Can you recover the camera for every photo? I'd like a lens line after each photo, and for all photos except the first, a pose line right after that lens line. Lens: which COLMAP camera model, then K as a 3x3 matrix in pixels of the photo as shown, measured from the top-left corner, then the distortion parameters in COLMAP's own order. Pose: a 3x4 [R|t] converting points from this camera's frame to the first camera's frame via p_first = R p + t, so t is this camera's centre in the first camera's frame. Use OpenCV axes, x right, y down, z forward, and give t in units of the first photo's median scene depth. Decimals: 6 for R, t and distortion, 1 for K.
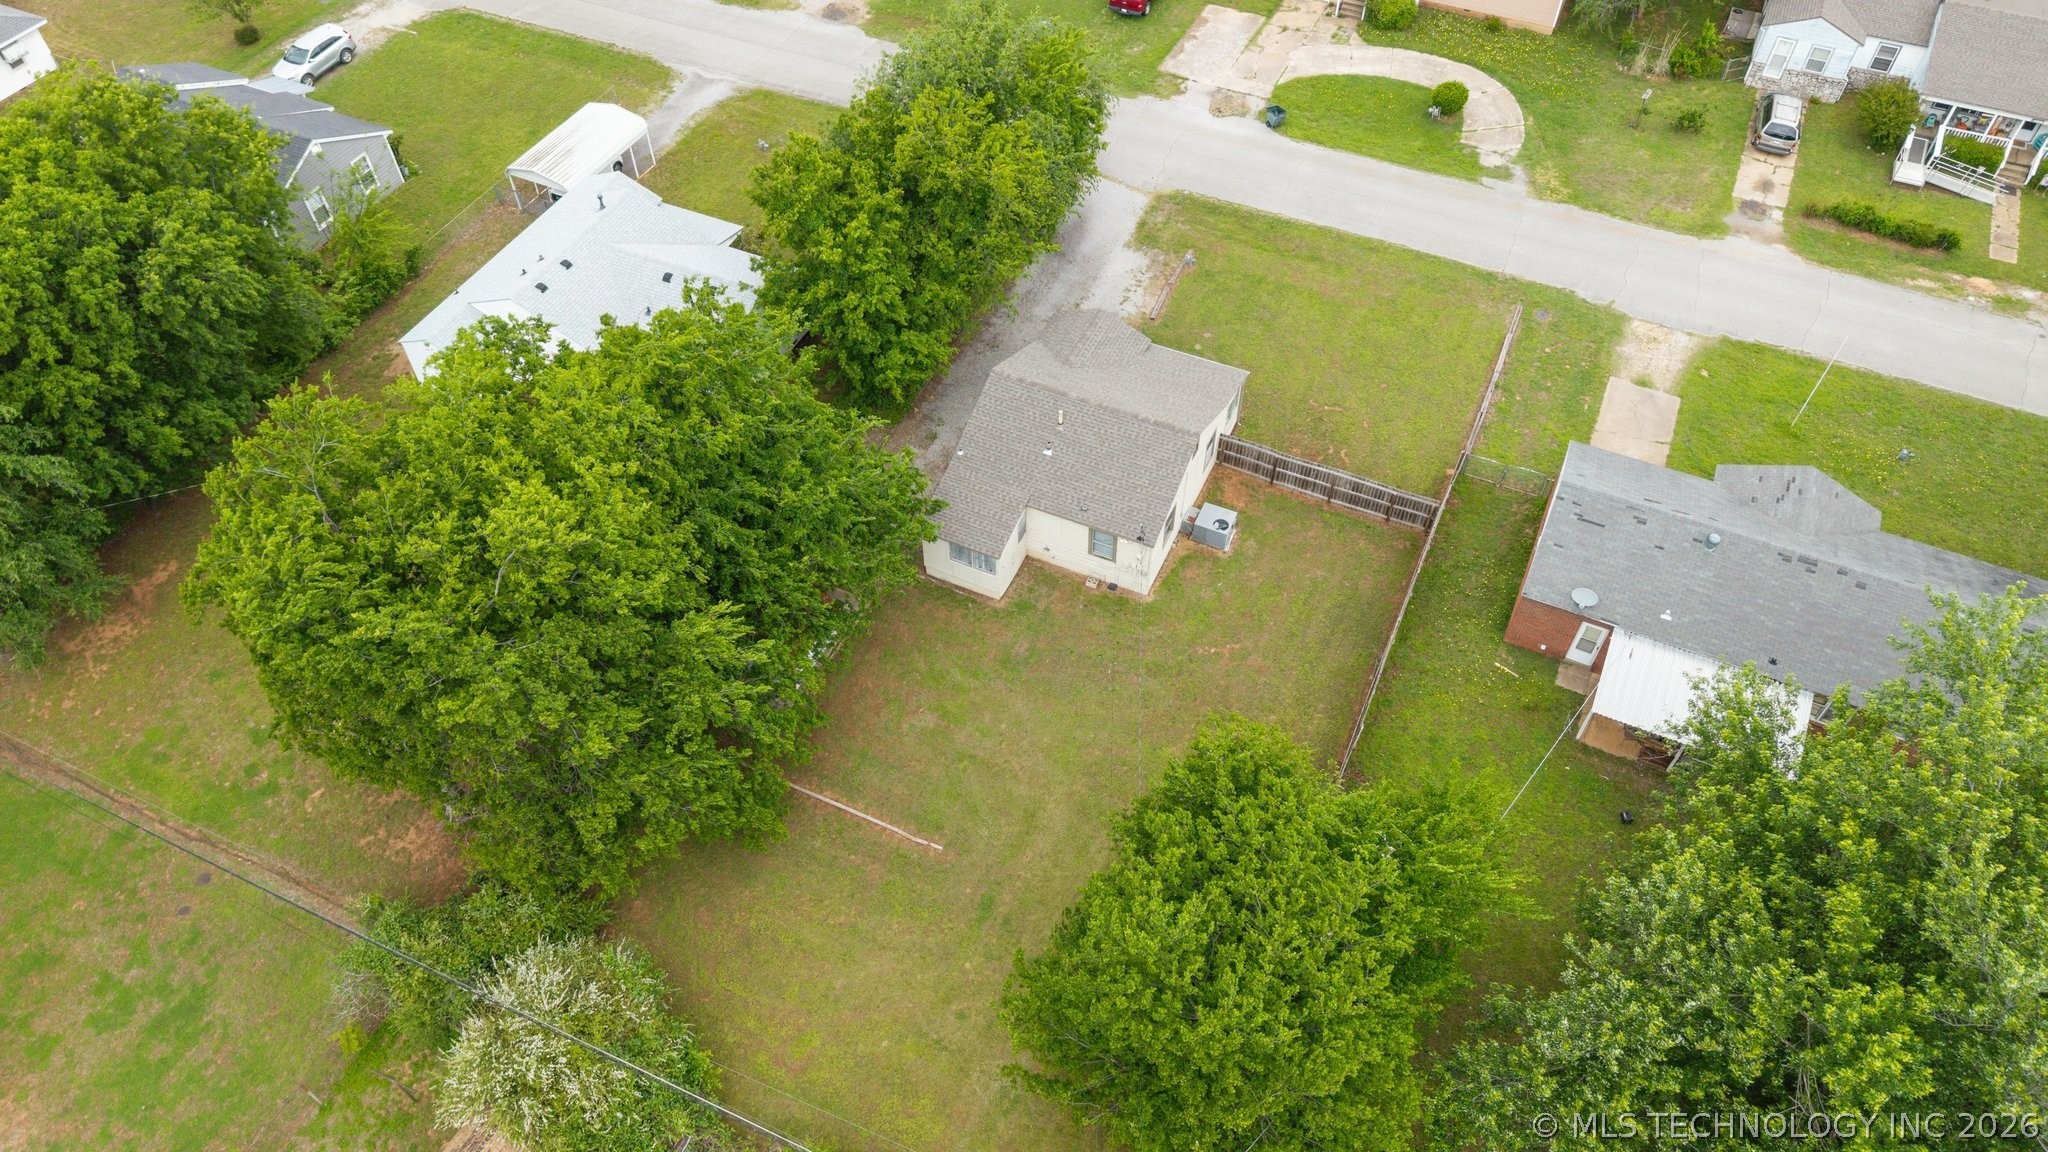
lens RADIAL K [[1358.2, 0, 1049.7], [0, 1358.2, 575.0], [0, 0, 1]] dist [-0.003137, -0.003695]
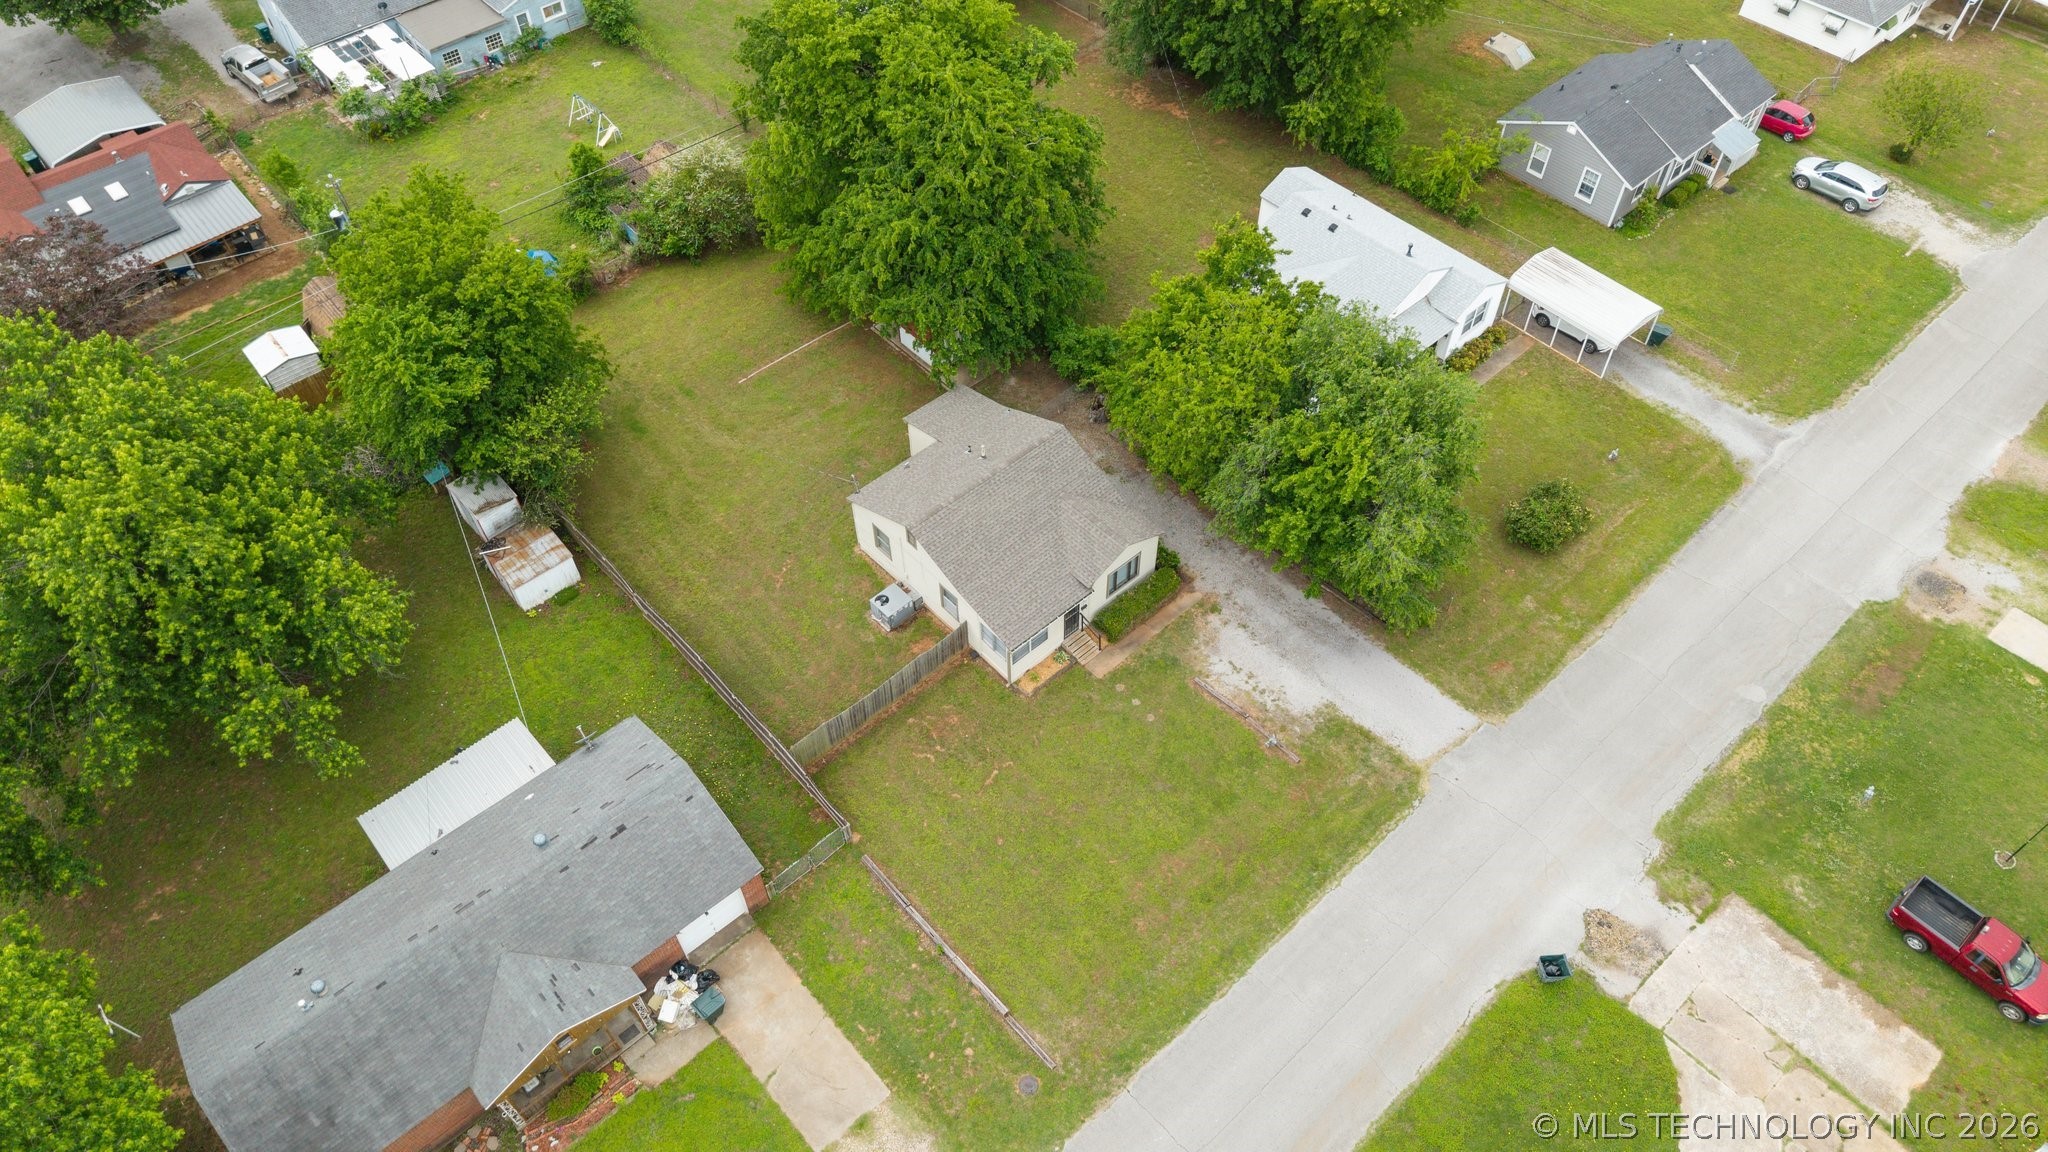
lens RADIAL K [[1366.6, 0, 992.6], [0, 1366.6, 564.3], [0, 0, 1]] dist [0.000427, -0.010609]
pose [[-0.406304, 0.712706, -0.571810, 0.540248], [-0.697141, 0.162754, 0.698216, -0.673804], [0.590687, 0.682320, 0.430729, 0.438783]]
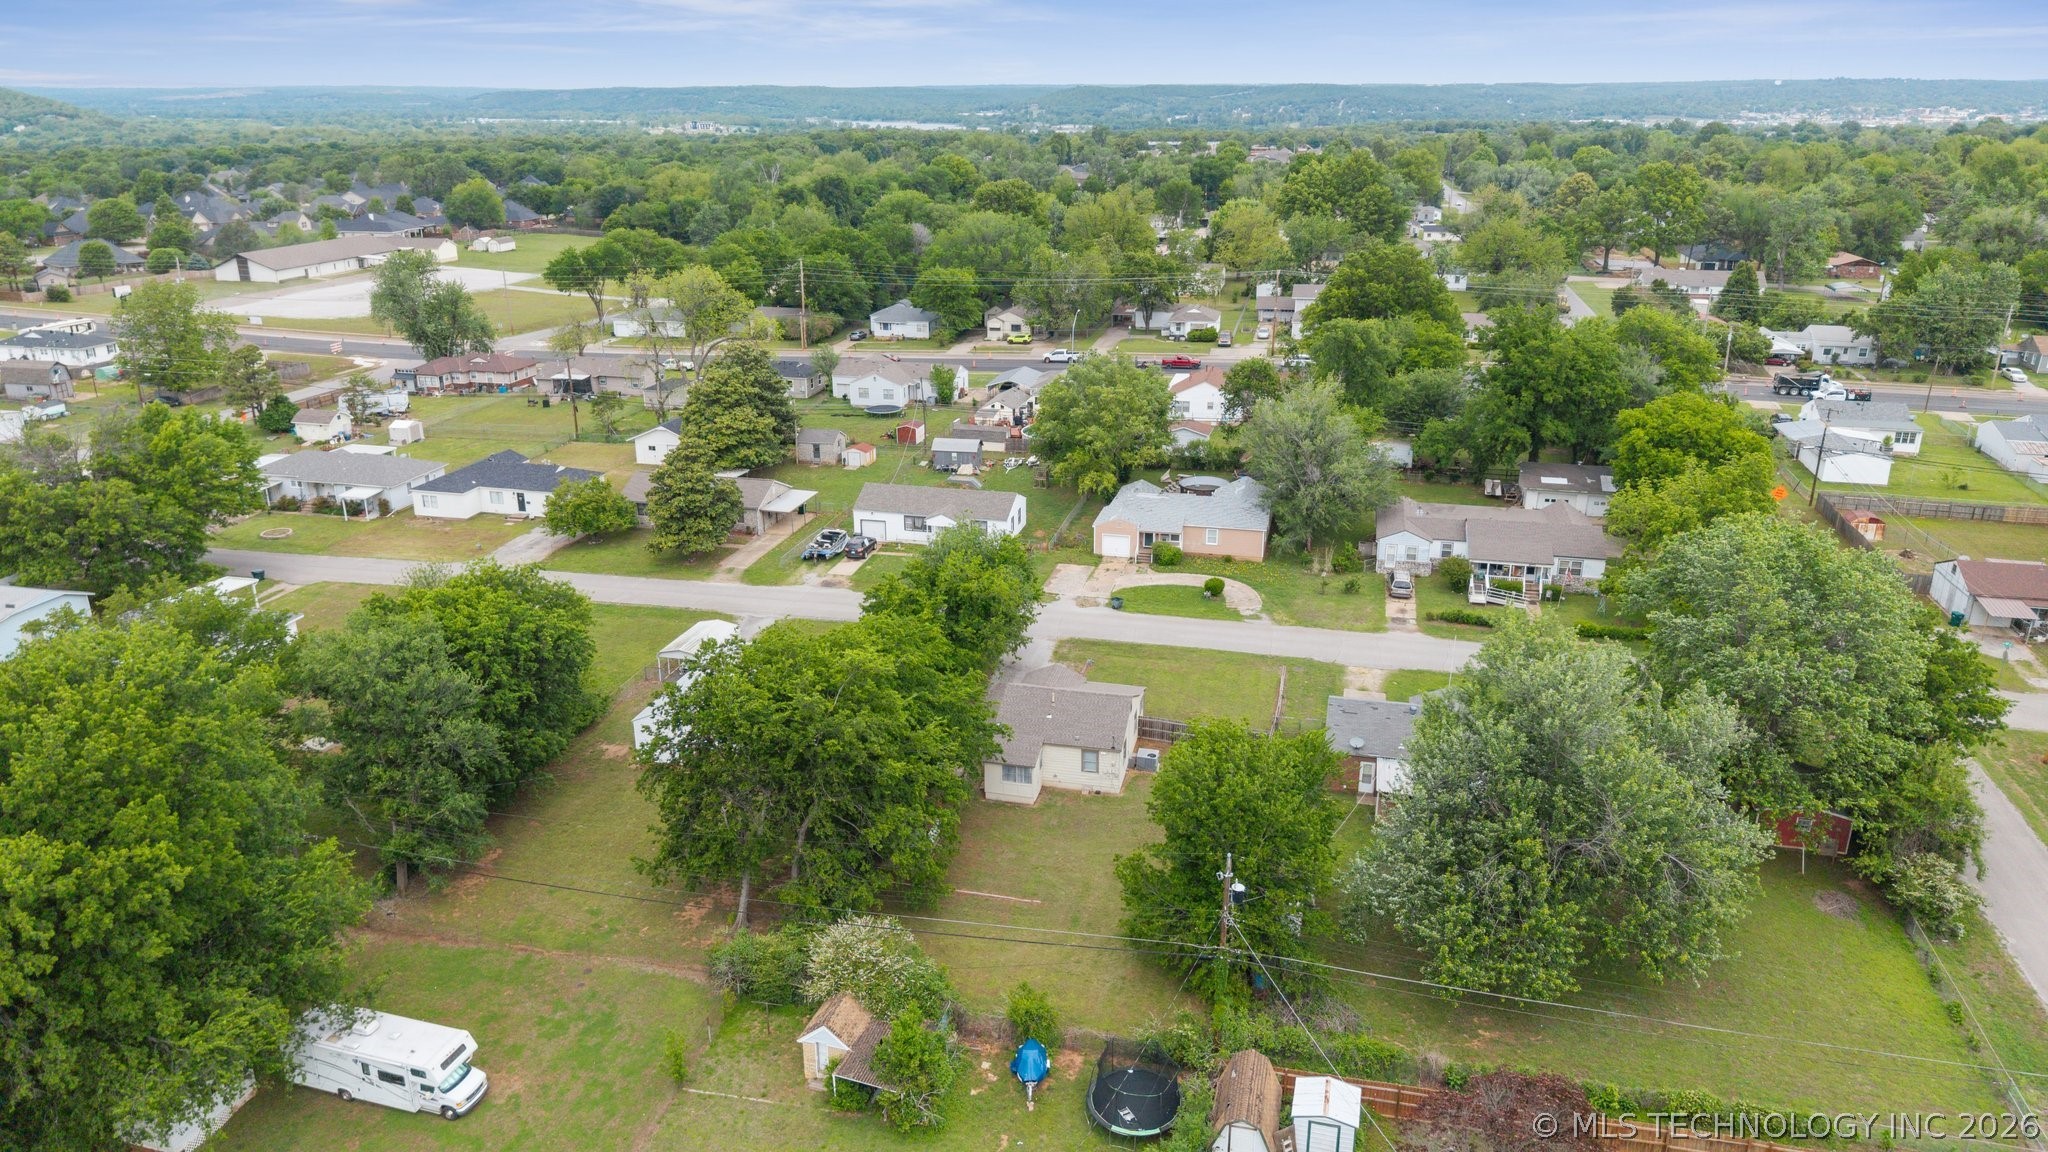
lens RADIAL K [[1366.6, 0, 992.6], [0, 1366.6, 564.3], [0, 0, 1]] dist [0.000427, -0.010609]
pose [[0.985168, -0.062810, 0.159681, -0.262573], [0.137112, 0.847669, -0.512502, 0.485967], [-0.103166, 0.526795, 0.843708, -0.449933]]
